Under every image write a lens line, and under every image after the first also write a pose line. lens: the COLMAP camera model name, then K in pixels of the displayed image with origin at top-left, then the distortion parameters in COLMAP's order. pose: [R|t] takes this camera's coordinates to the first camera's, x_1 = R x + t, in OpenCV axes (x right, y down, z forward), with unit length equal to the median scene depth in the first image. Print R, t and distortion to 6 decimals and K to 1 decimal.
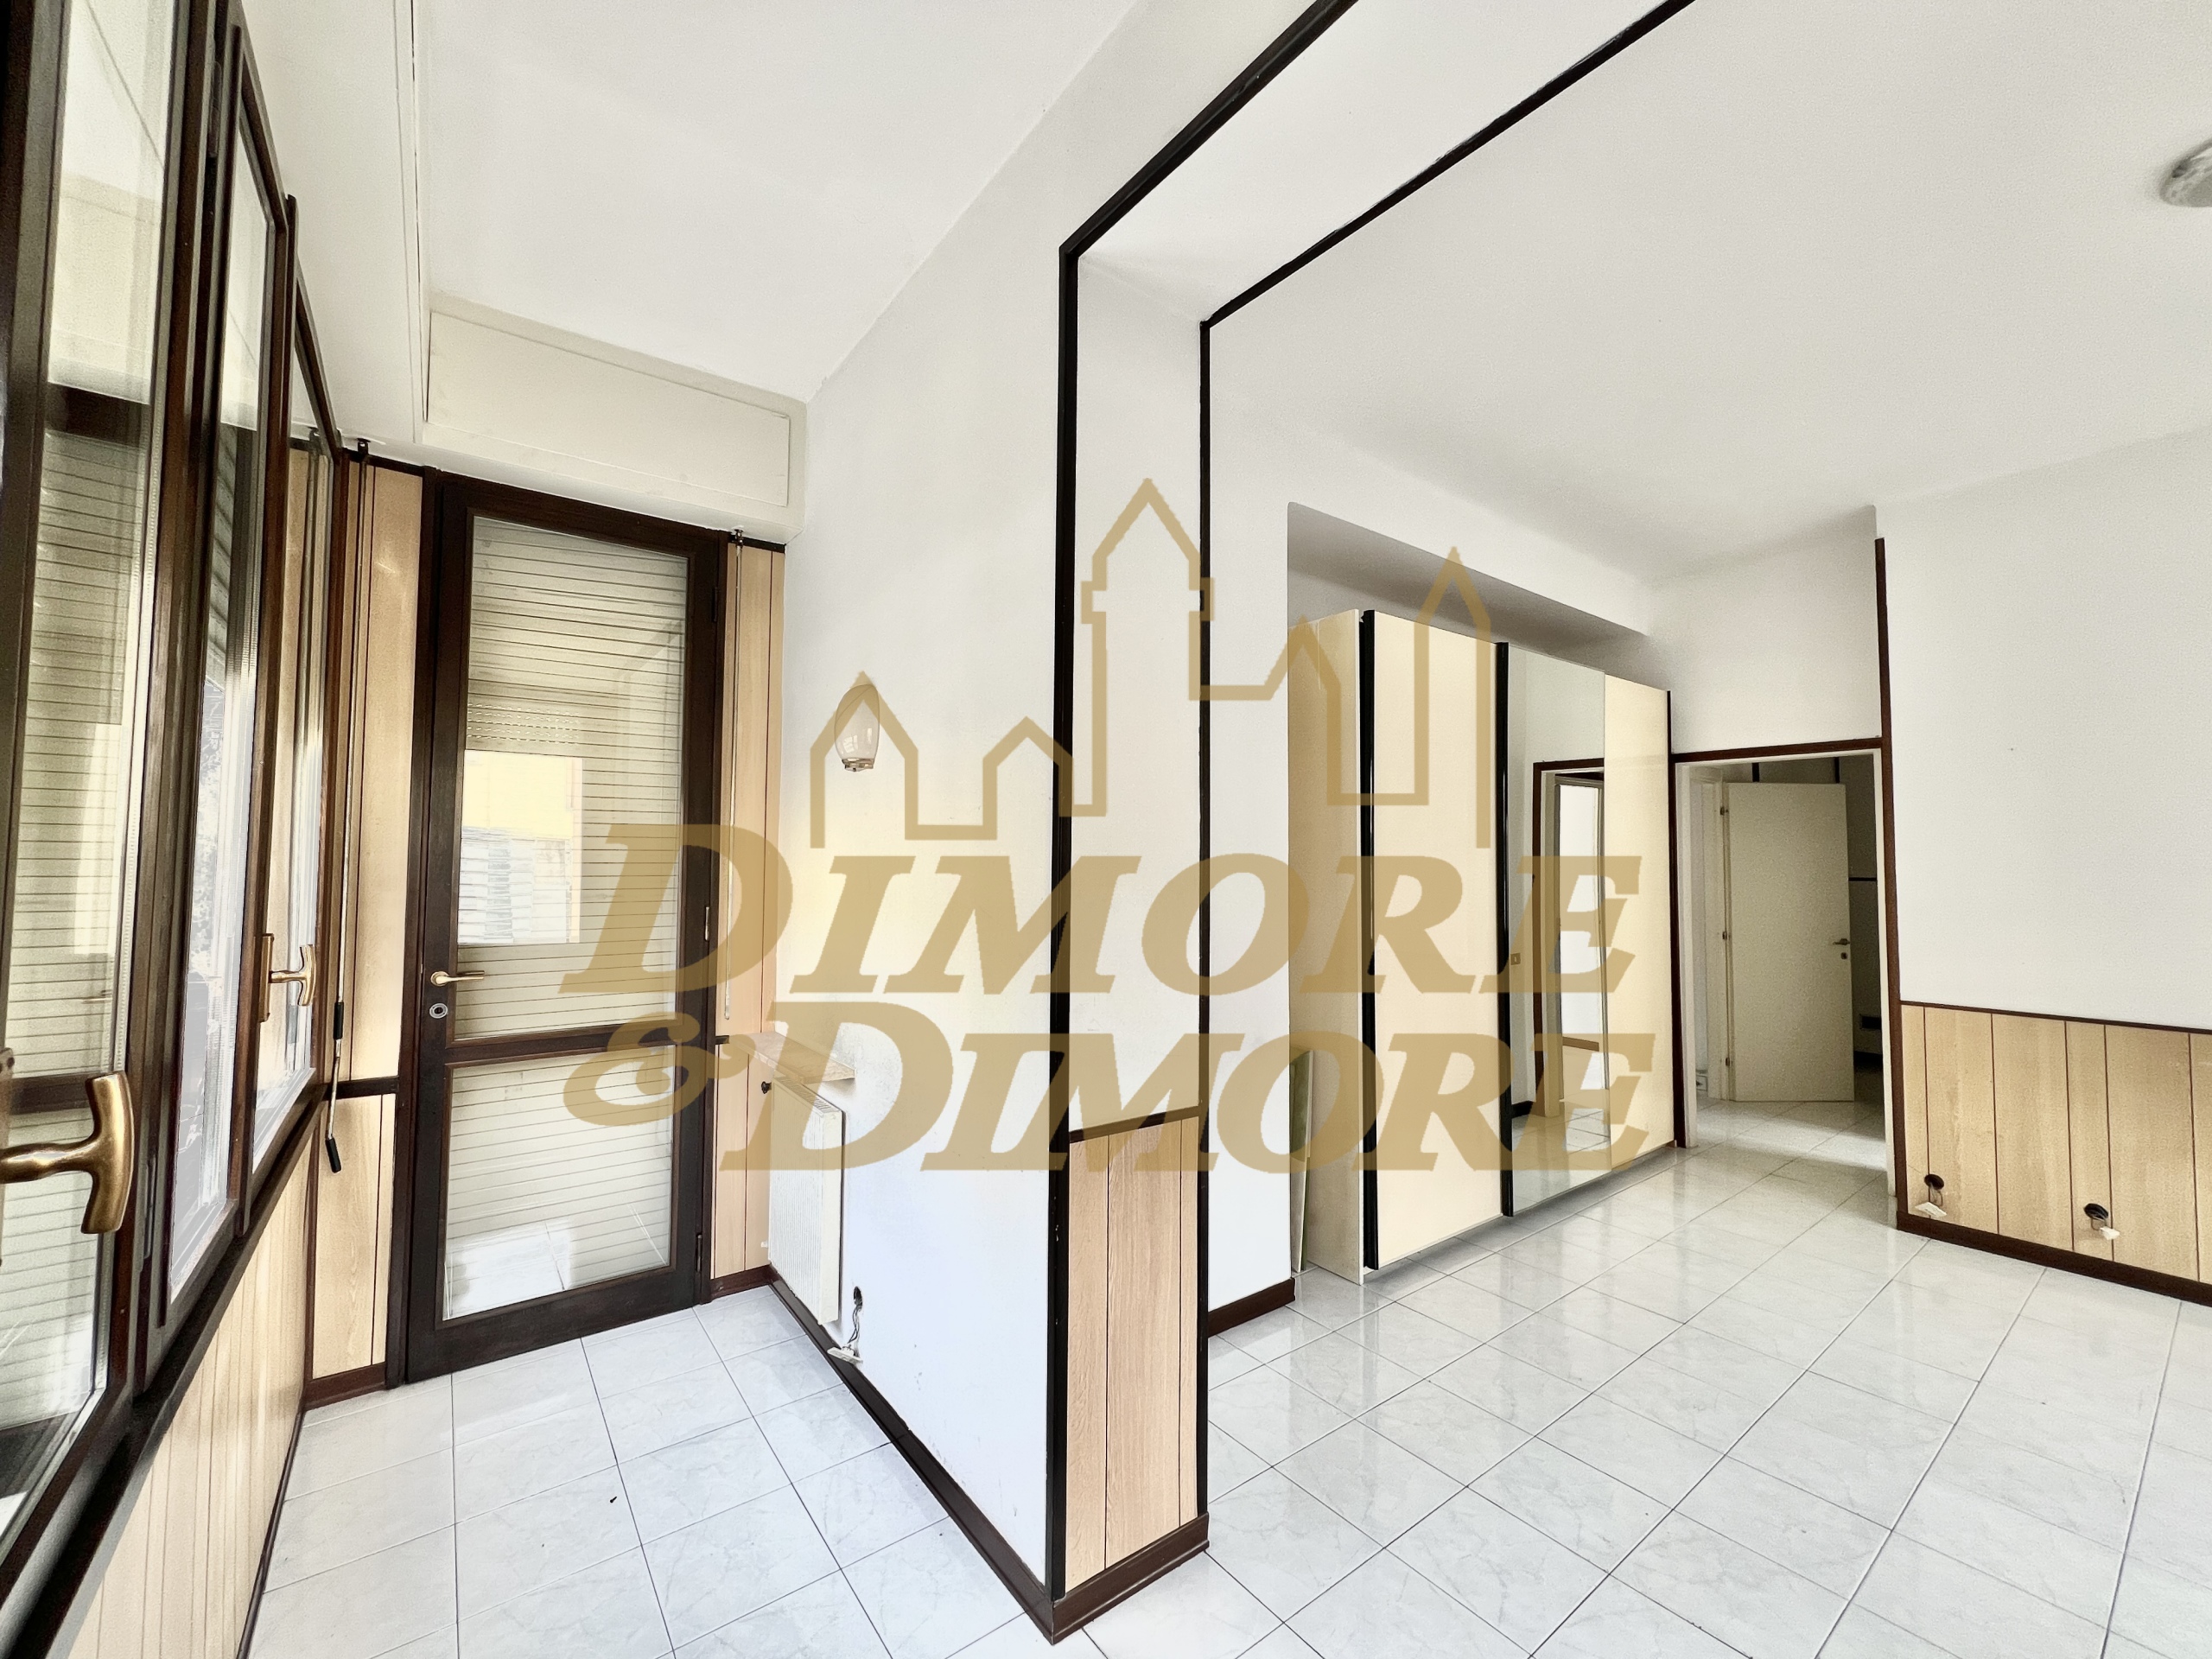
lens RADIAL K [[891.8, 0, 1110.6], [0, 891.8, 824.7], [0, 0, 1]] dist [-0.002025, 0.000631]
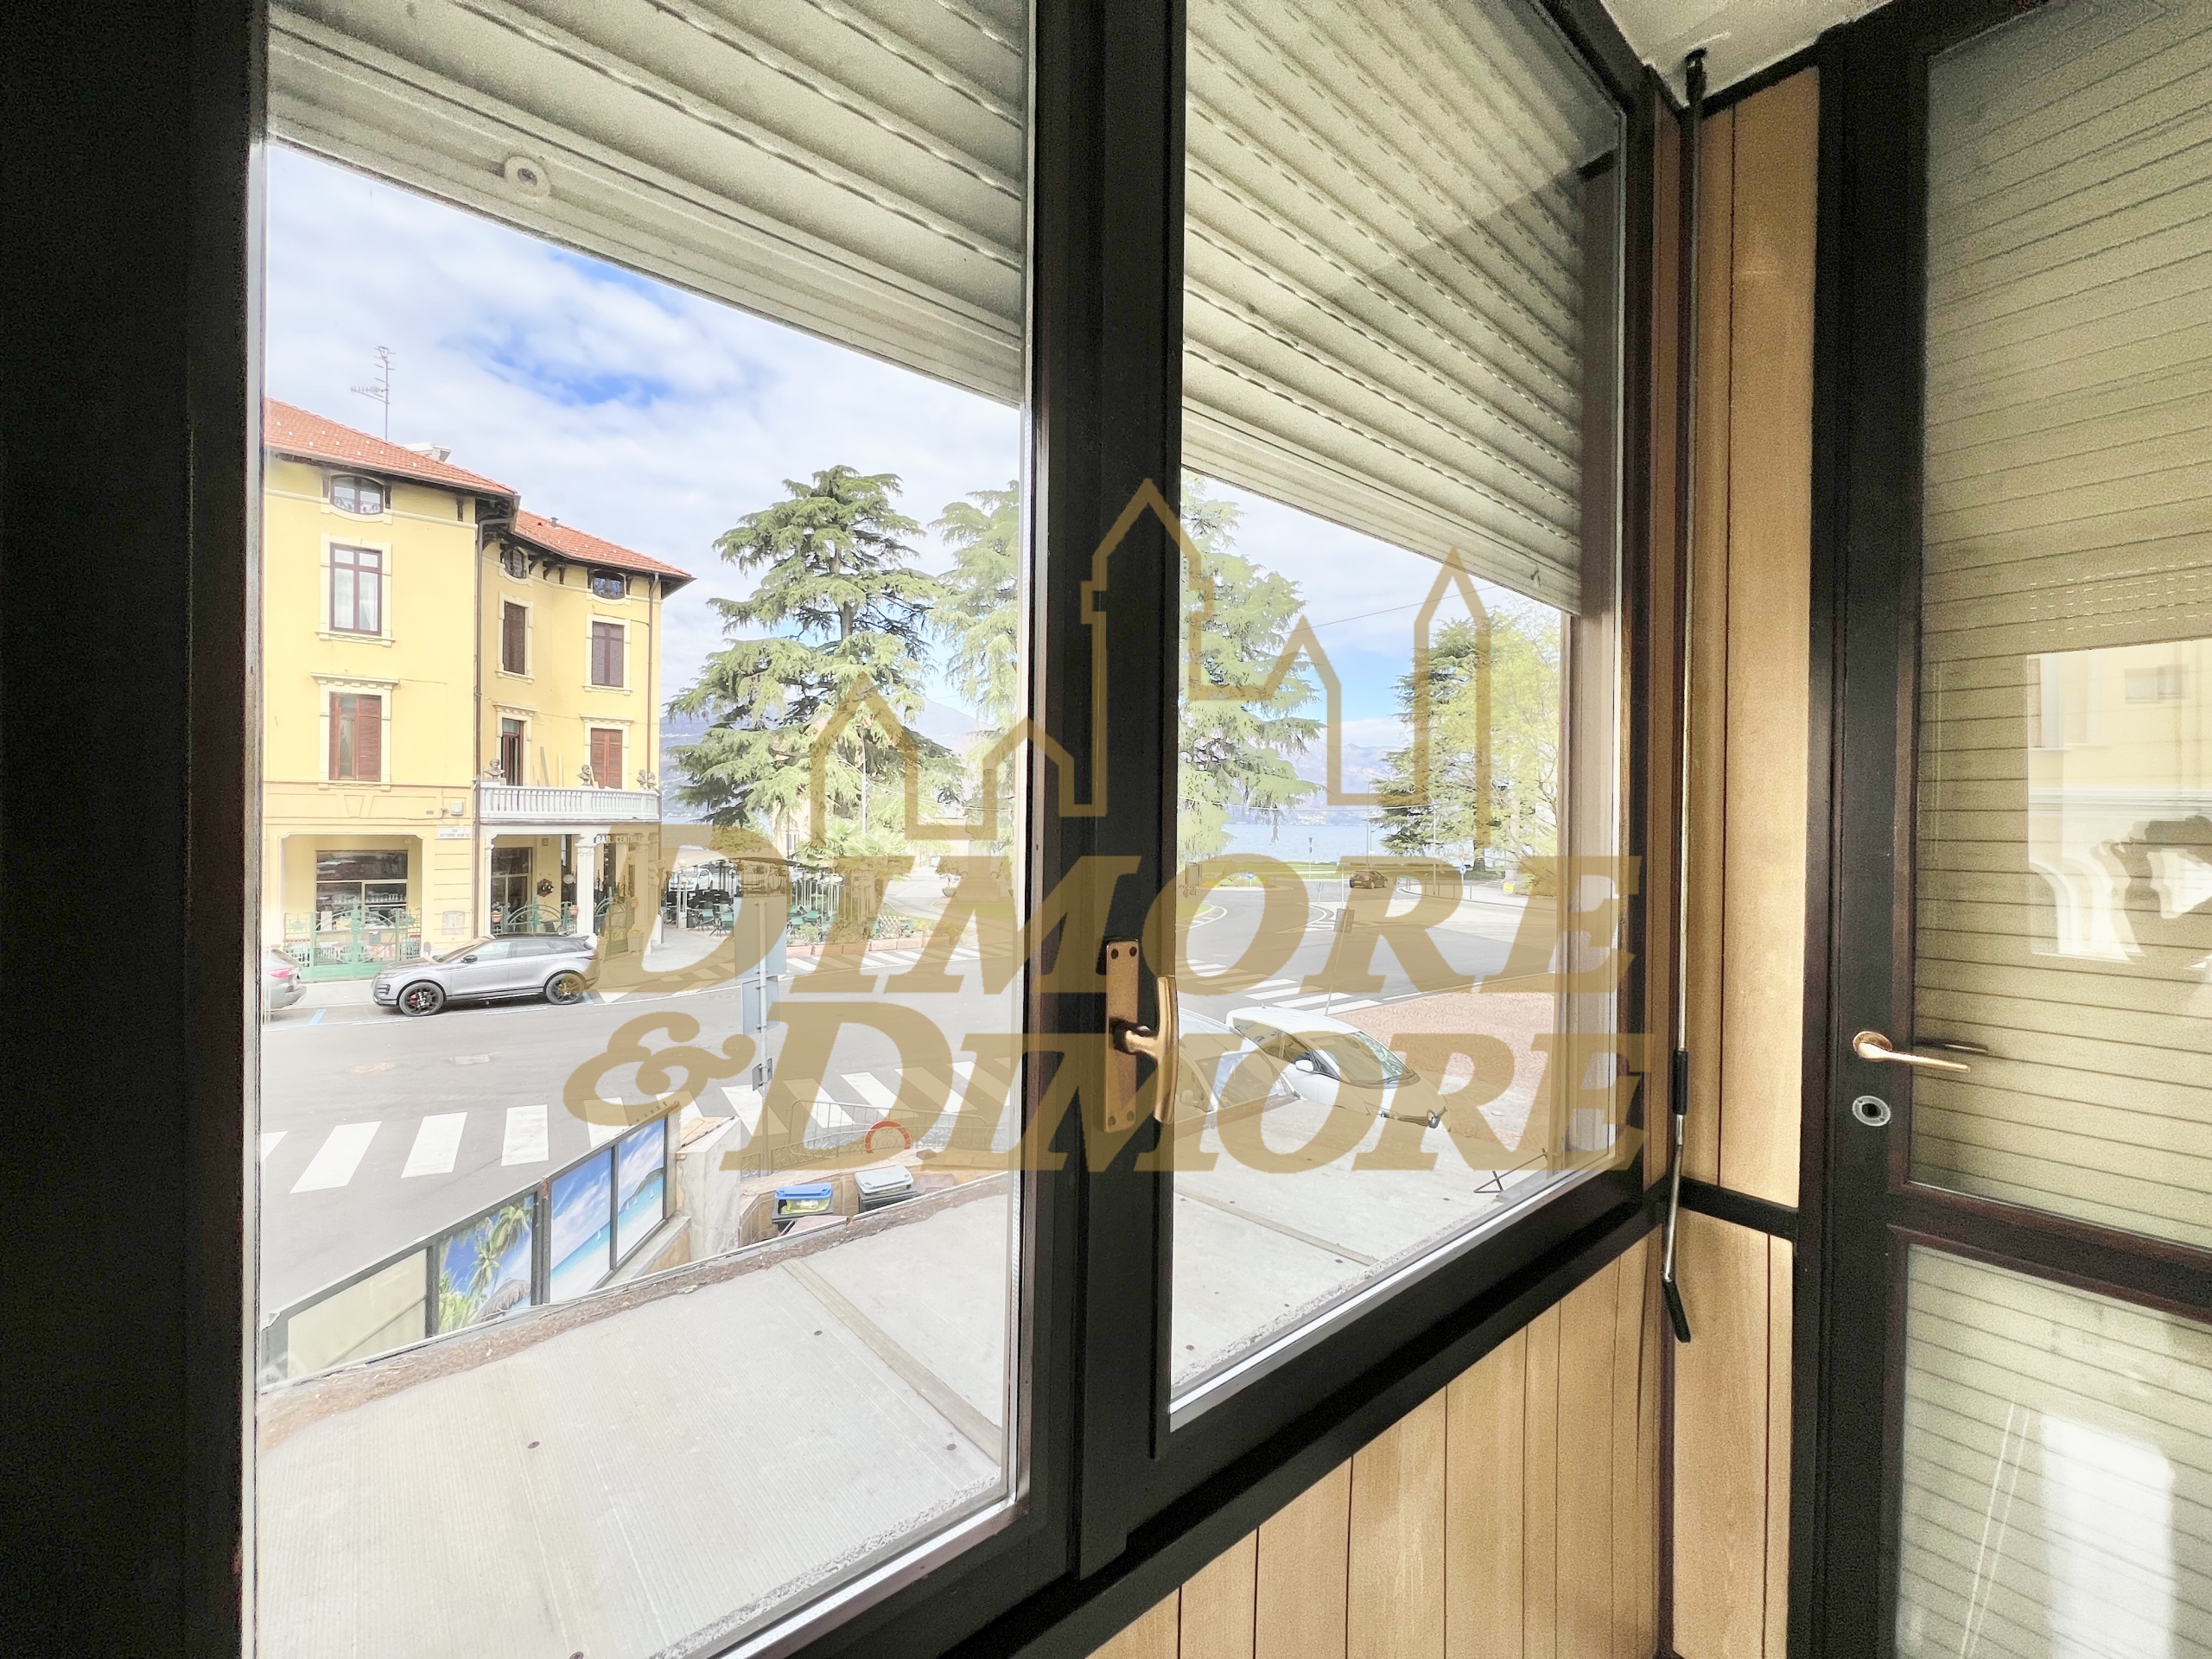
lens RADIAL K [[891.8, 0, 1096.0], [0, 891.8, 826.4], [0, 0, 1]] dist [-0.002025, 0.000631]
pose [[0.055664, 0.003621, -0.998443, -0.280124], [0.043738, 0.999025, 0.006061, 0.029467], [0.997491, -0.044008, 0.055451, 0.538535]]
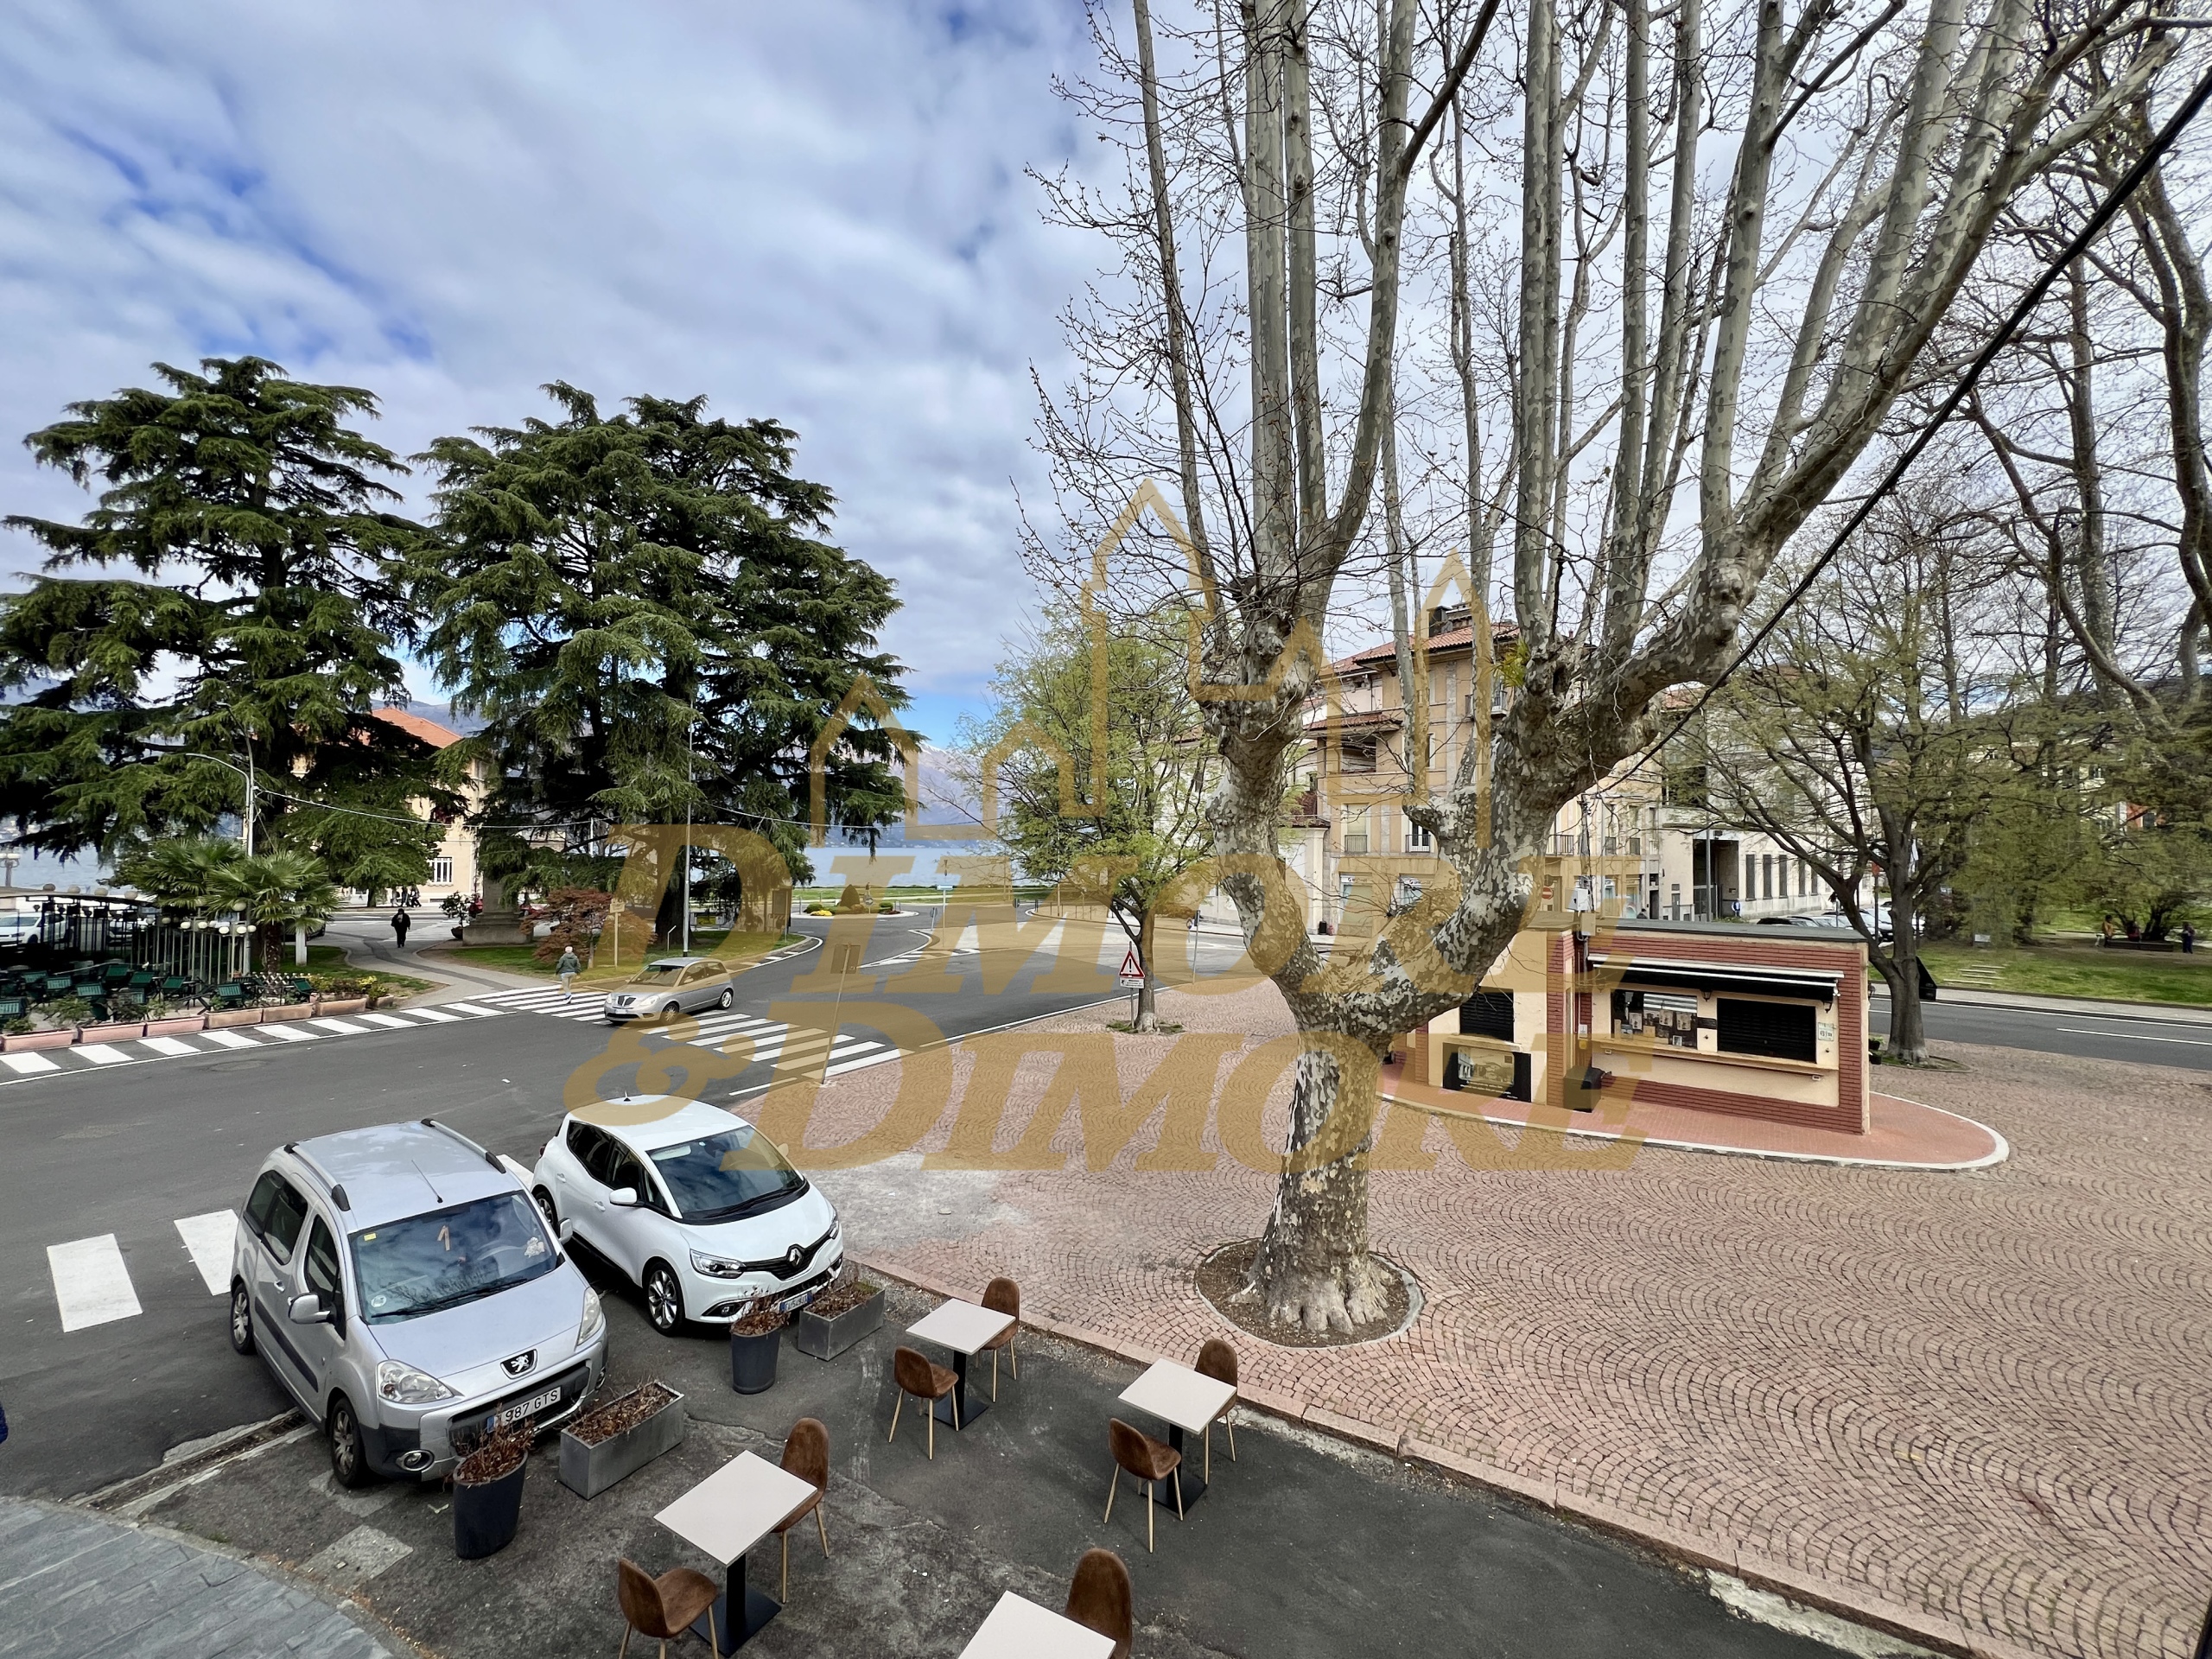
lens RADIAL K [[891.8, 0, 1101.7], [0, 891.8, 822.9], [0, 0, 1]] dist [-0.002025, 0.000631]
pose [[0.405202, -0.025503, -0.913871, -0.603204], [0.044678, 0.998969, -0.008068, 0.068188], [0.913135, -0.037561, 0.405923, 1.034400]]
